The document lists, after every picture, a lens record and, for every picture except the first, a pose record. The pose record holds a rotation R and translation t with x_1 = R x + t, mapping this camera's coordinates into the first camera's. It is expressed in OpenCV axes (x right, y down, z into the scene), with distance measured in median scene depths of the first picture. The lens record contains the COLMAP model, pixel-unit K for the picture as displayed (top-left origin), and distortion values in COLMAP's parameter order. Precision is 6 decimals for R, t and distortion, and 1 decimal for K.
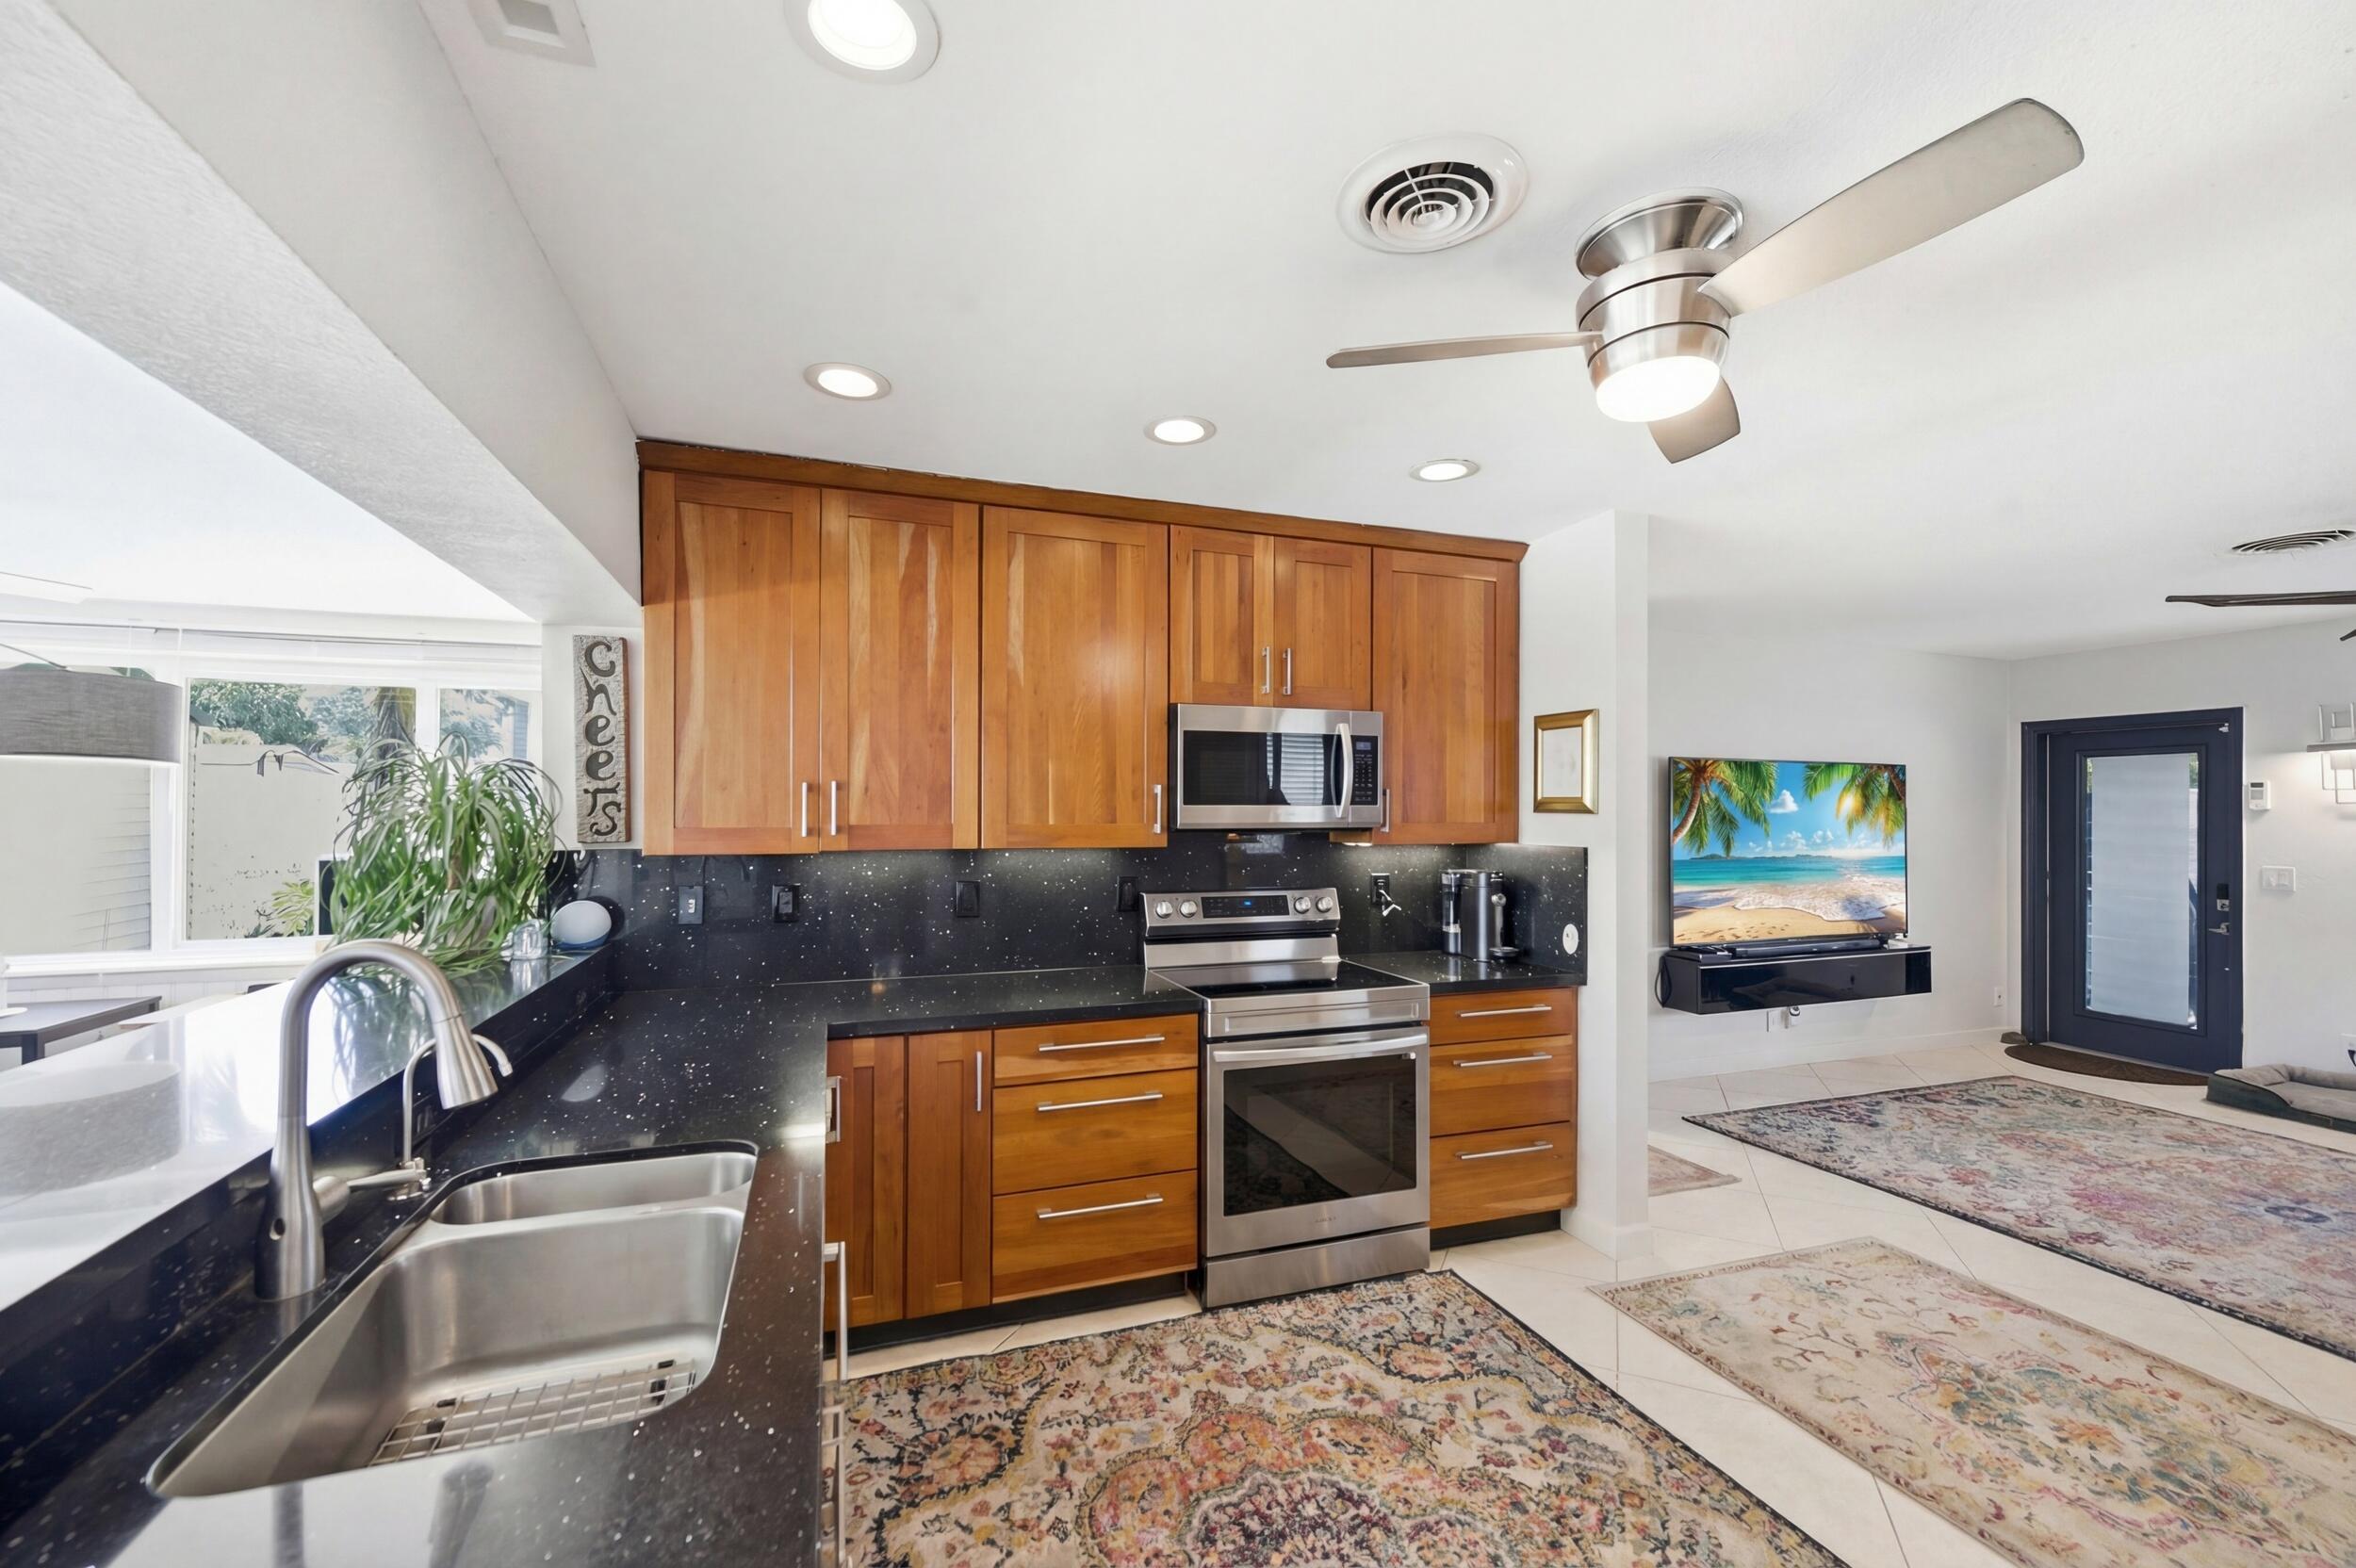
lens RADIAL K [[953.9, 0, 1149.0], [0, 953.9, 800.5], [0, 0, 1]] dist [-0.002297, -0.000252]
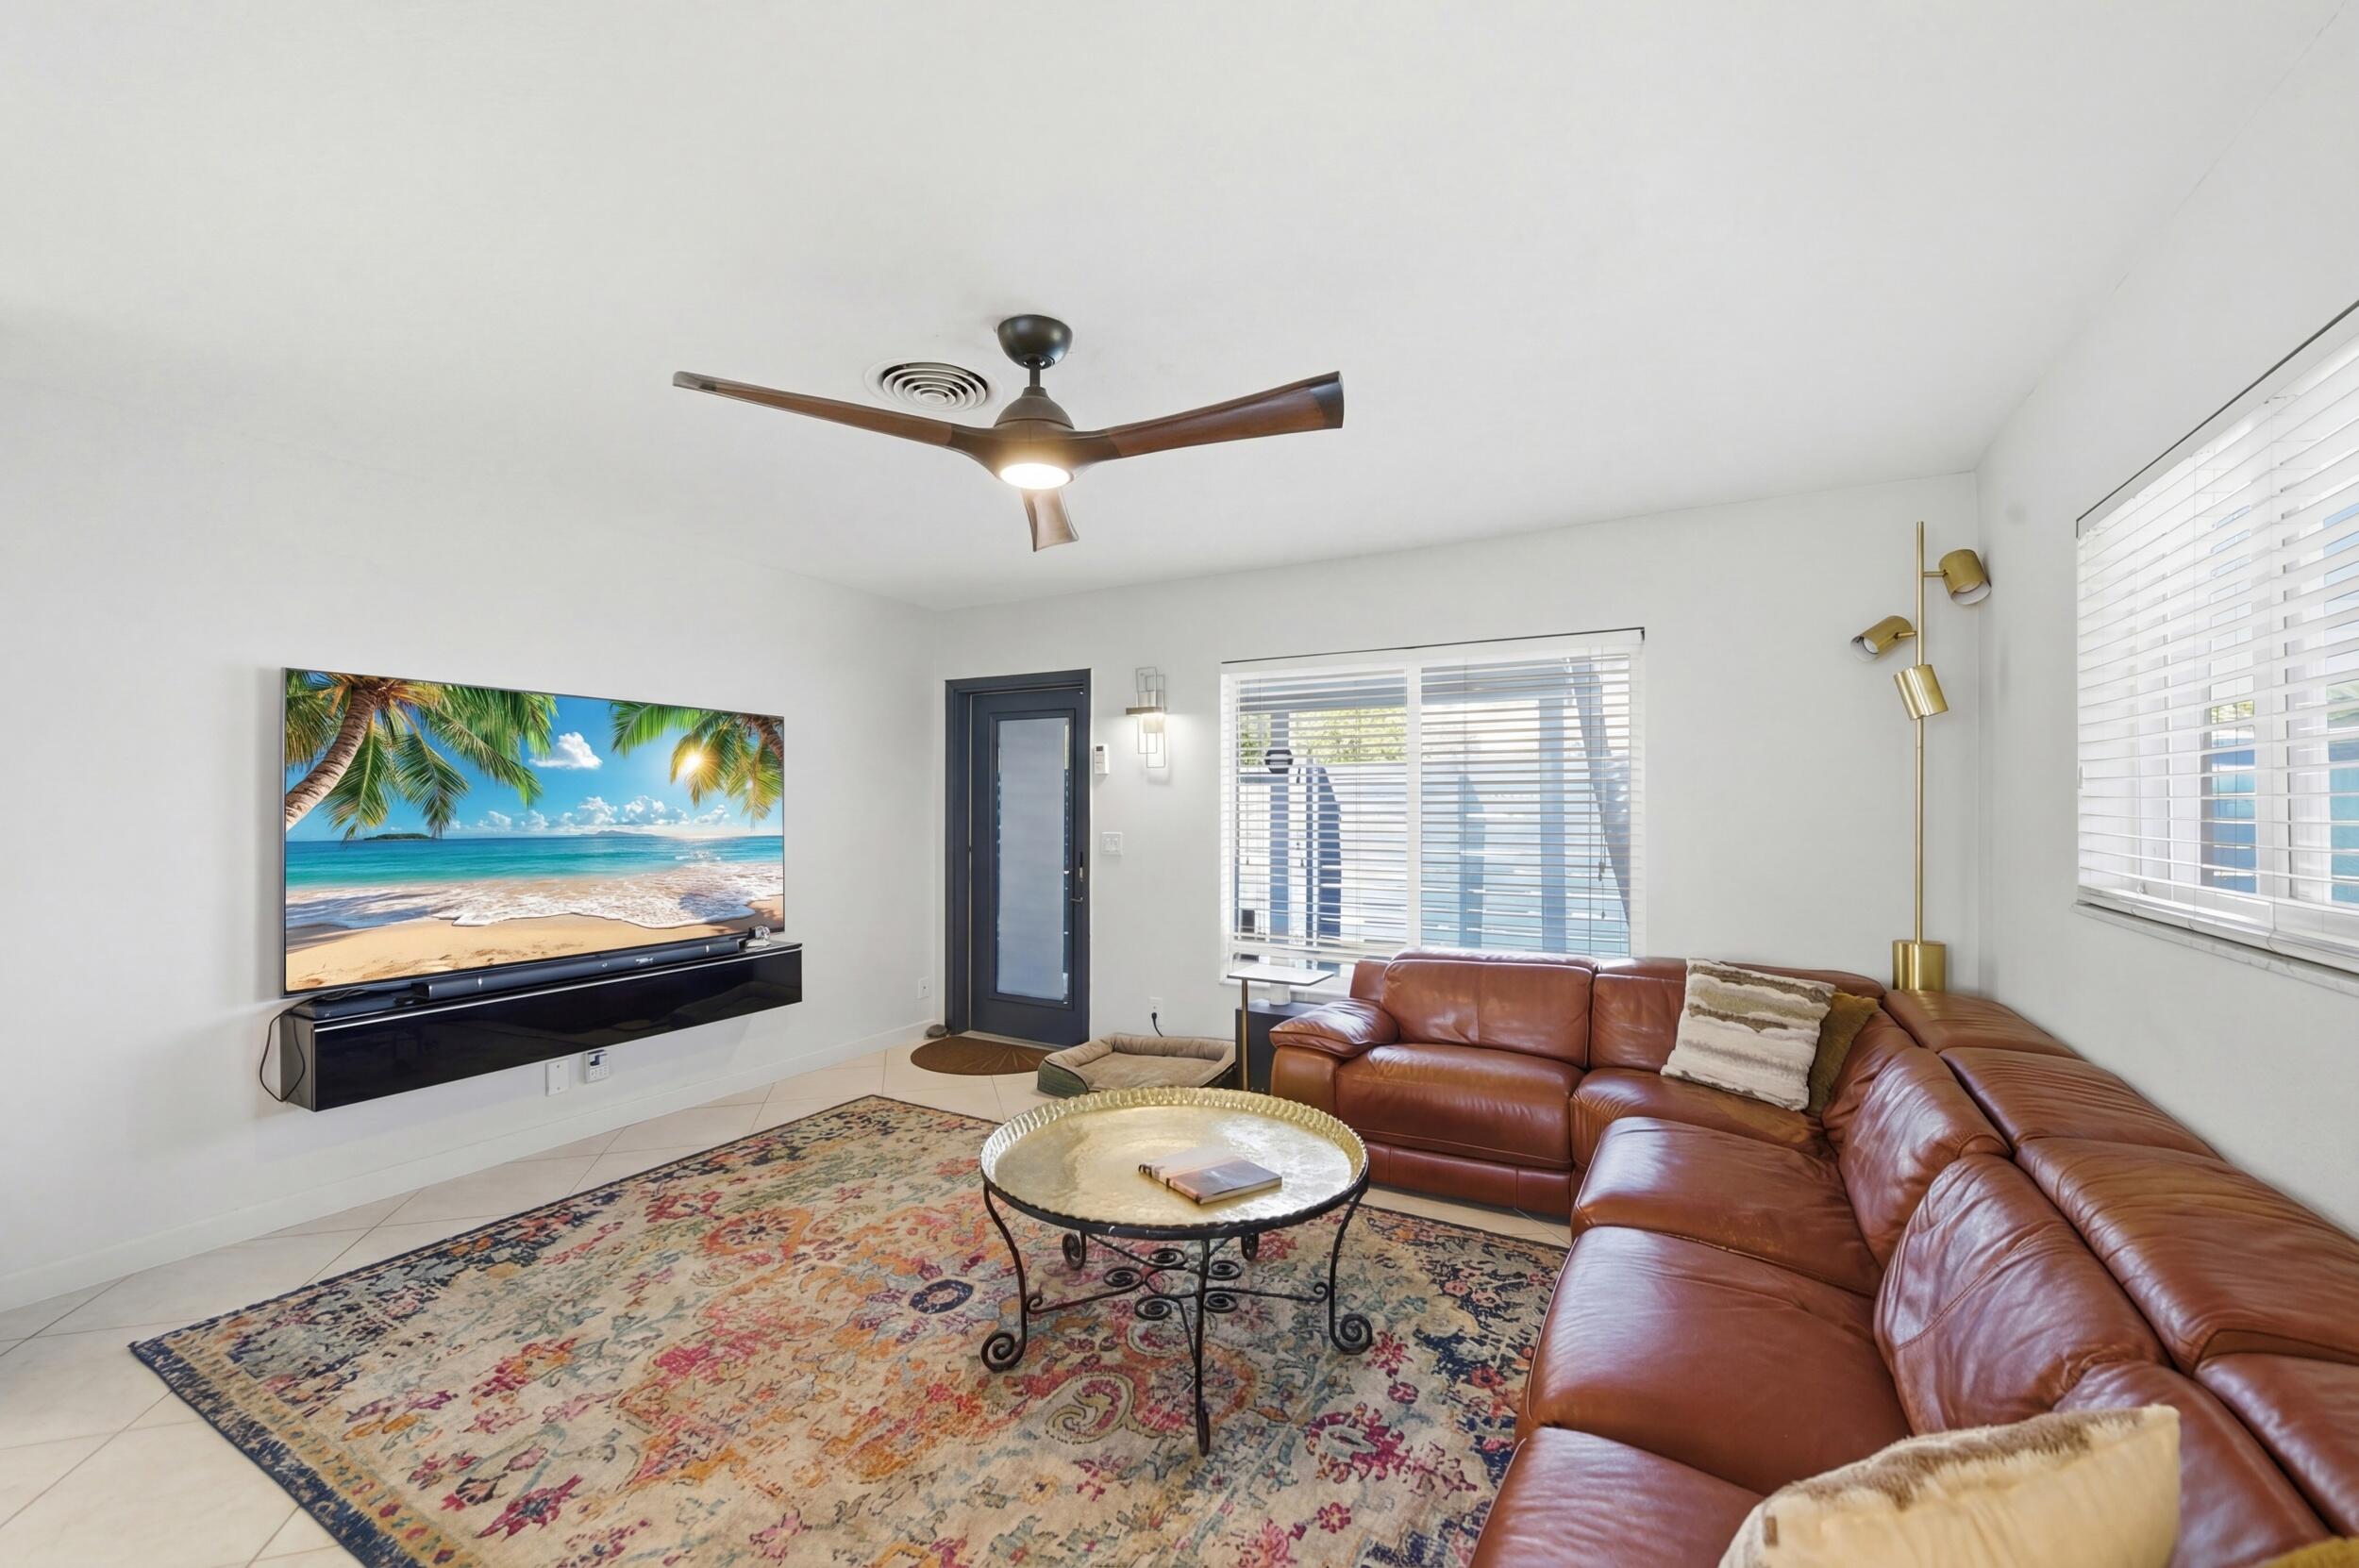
lens RADIAL K [[955.1, 0, 1150.5], [0, 955.1, 800.5], [0, 0, 1]] dist [-0.002297, -0.000252]
pose [[0.757656, -0.002591, 0.652649, 0.556422], [-0.001007, 0.999986, 0.005138, 0.029911], [-0.652653, -0.004550, 0.757643, 0.218474]]
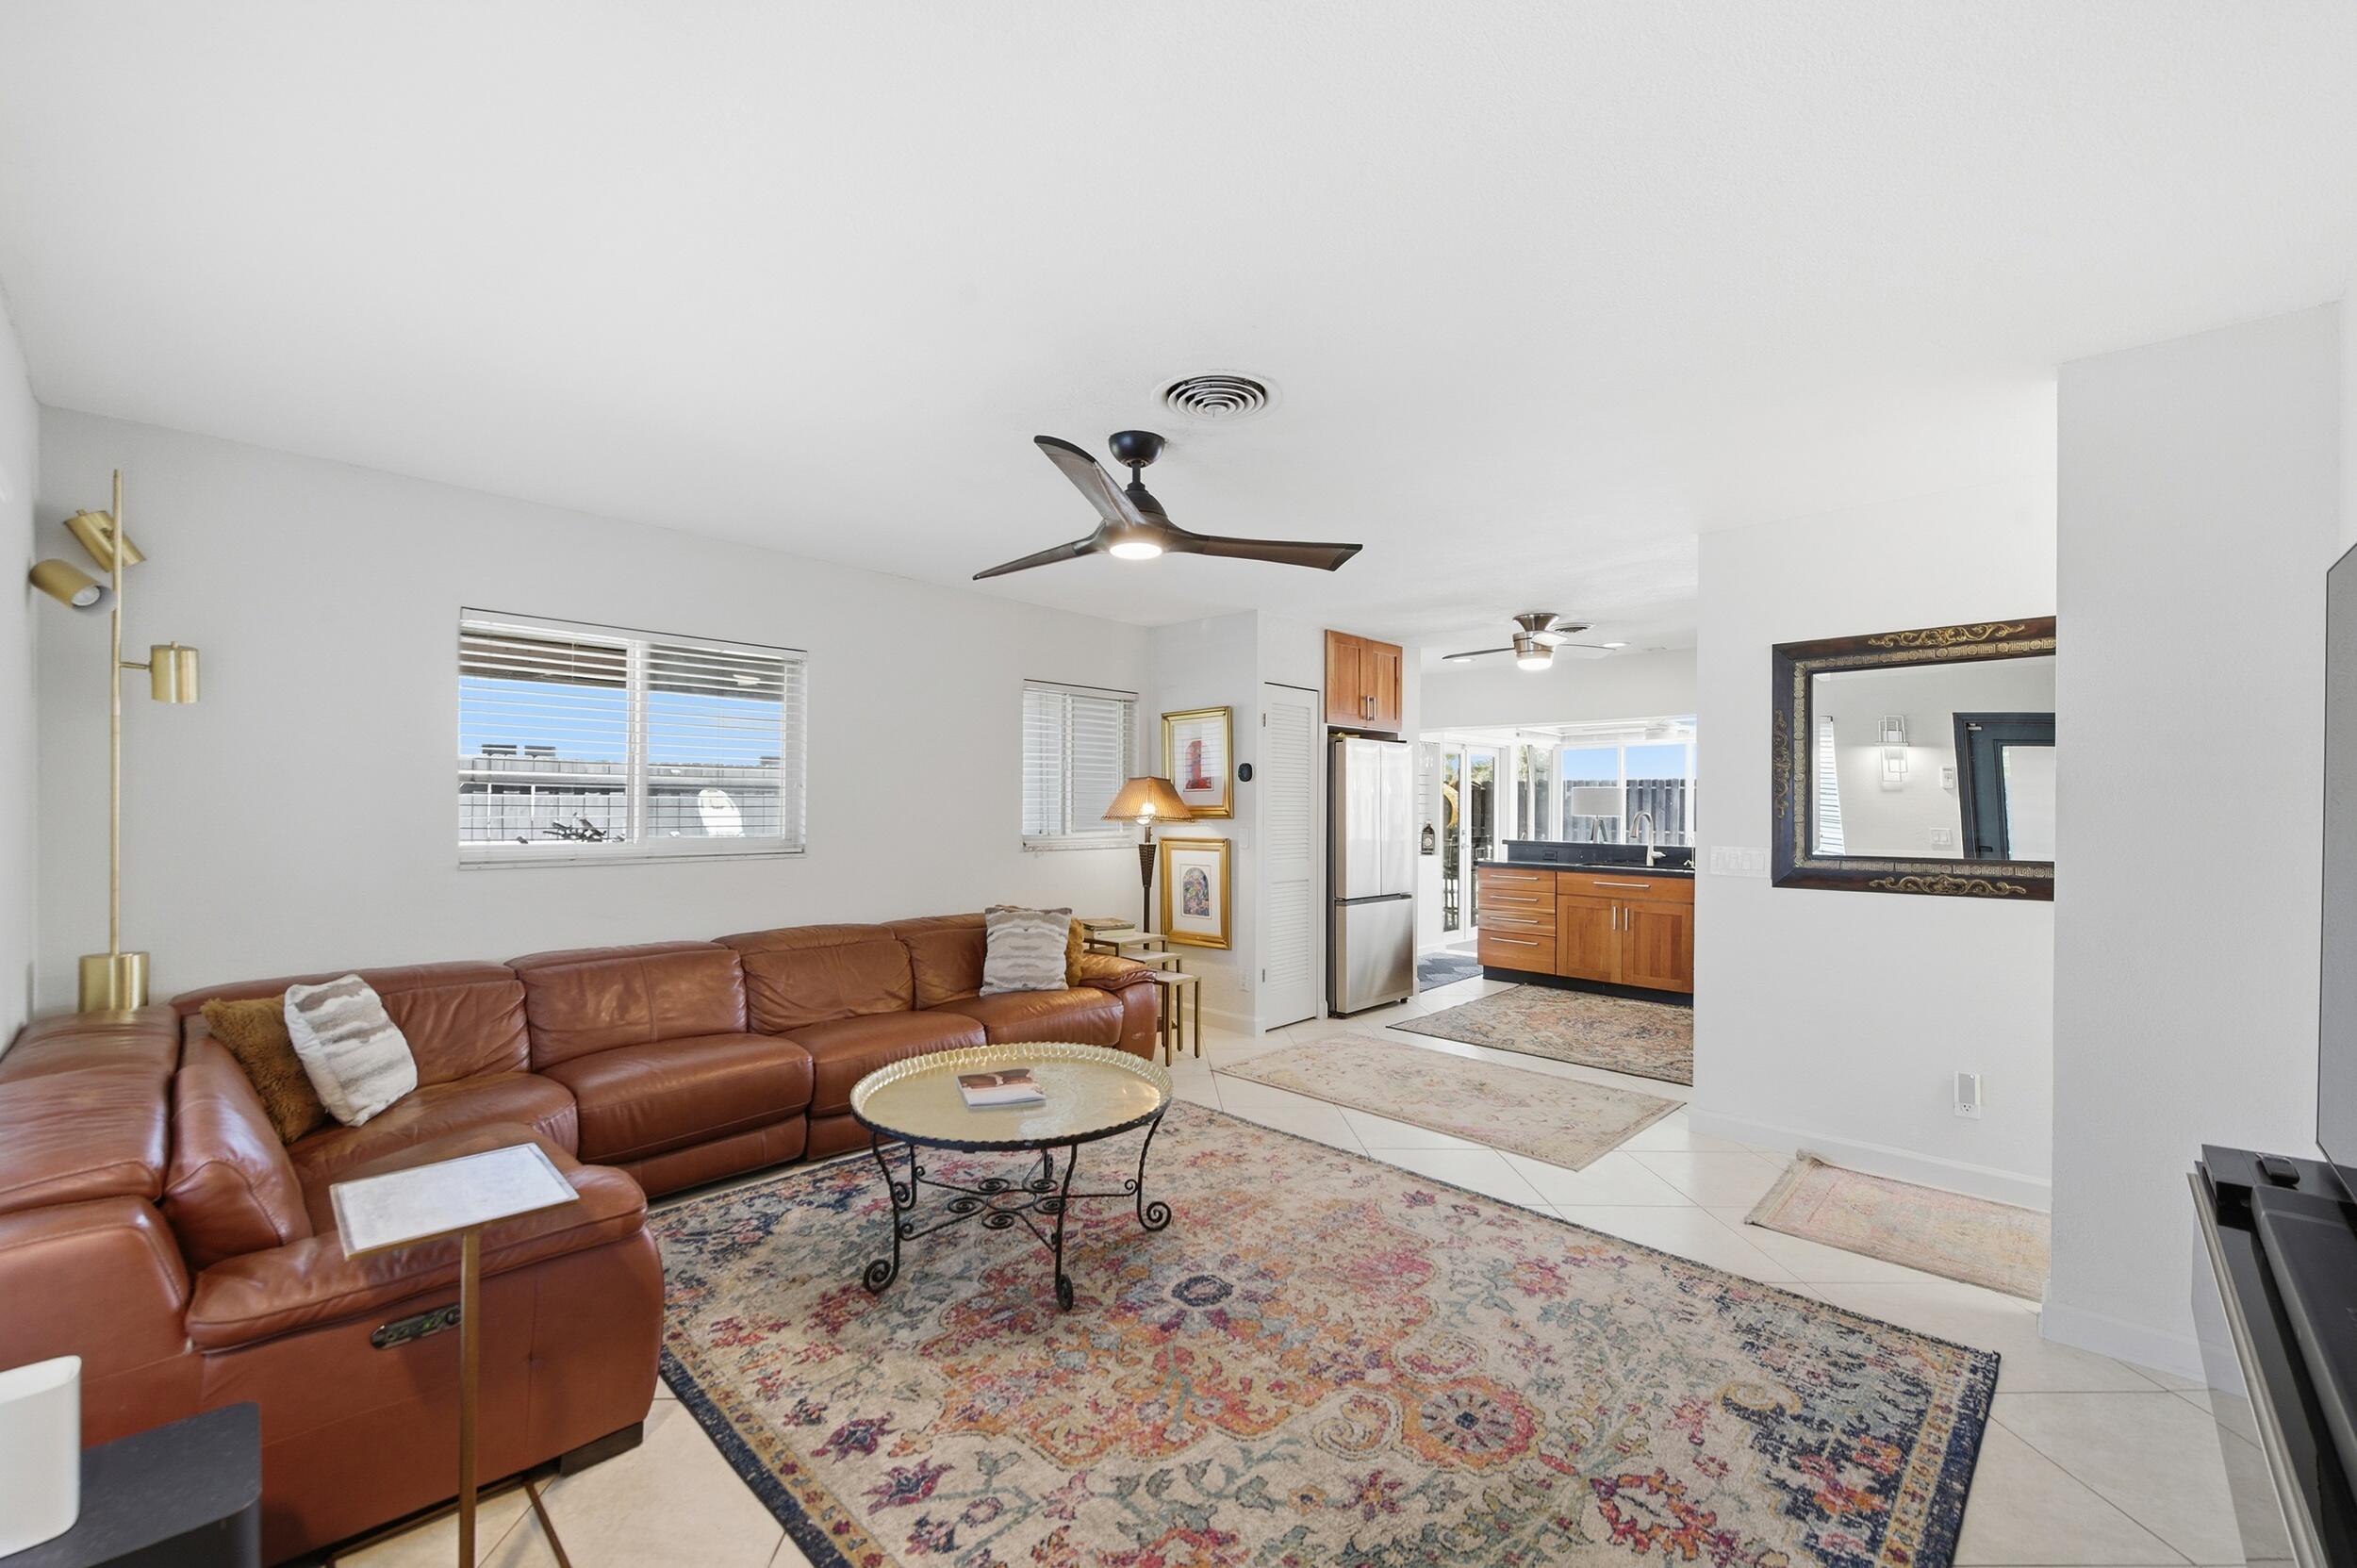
lens RADIAL K [[954.4, 0, 1149.5], [0, 954.4, 800.5], [0, 0, 1]] dist [-0.002297, -0.000252]
pose [[-0.894935, -0.014333, -0.445965, 1.043369], [-0.008931, 0.999859, -0.014213, 0.038238], [0.446106, -0.008736, -0.894937, 1.090643]]
